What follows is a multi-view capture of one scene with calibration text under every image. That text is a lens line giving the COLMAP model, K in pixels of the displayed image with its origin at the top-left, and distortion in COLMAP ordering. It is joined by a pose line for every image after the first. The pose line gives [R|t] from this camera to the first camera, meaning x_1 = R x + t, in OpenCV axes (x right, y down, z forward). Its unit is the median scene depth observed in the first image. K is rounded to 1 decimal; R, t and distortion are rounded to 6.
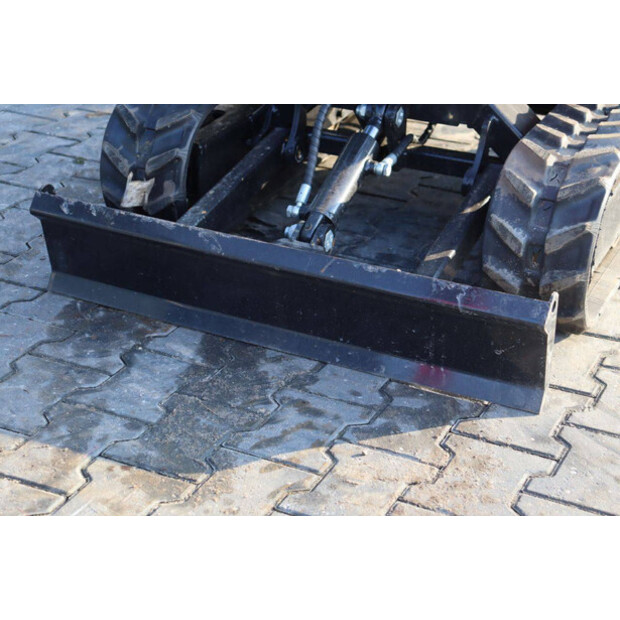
lens RADIAL K [[1199.0, 0, 308.0], [0, 1199.0, 309.3], [0, 0, 1]] dist [0.251416, 0.000000]
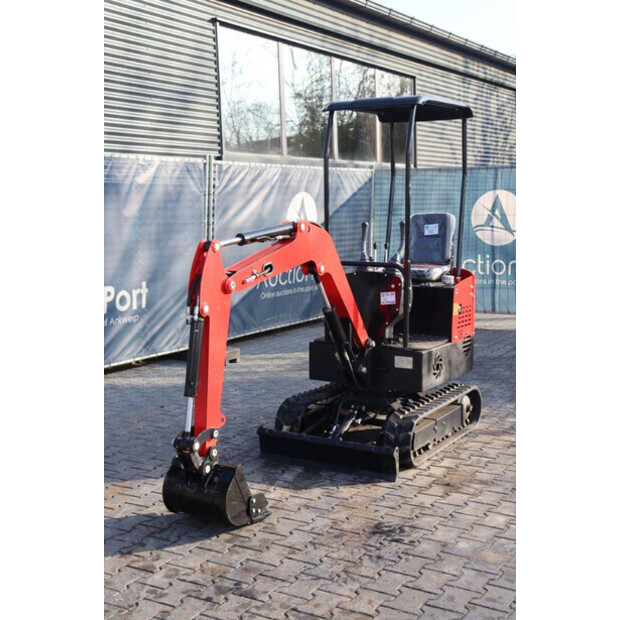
lens RADIAL K [[852.6, 0, 311.4], [0, 852.6, 307.9], [0, 0, 1]] dist [-0.046392, 0.000000]
pose [[0.997222, -0.001376, -0.074478, 0.118838], [-0.024246, 0.939388, -0.341998, 0.438346], [0.070434, 0.342853, 0.936745, -1.481337]]
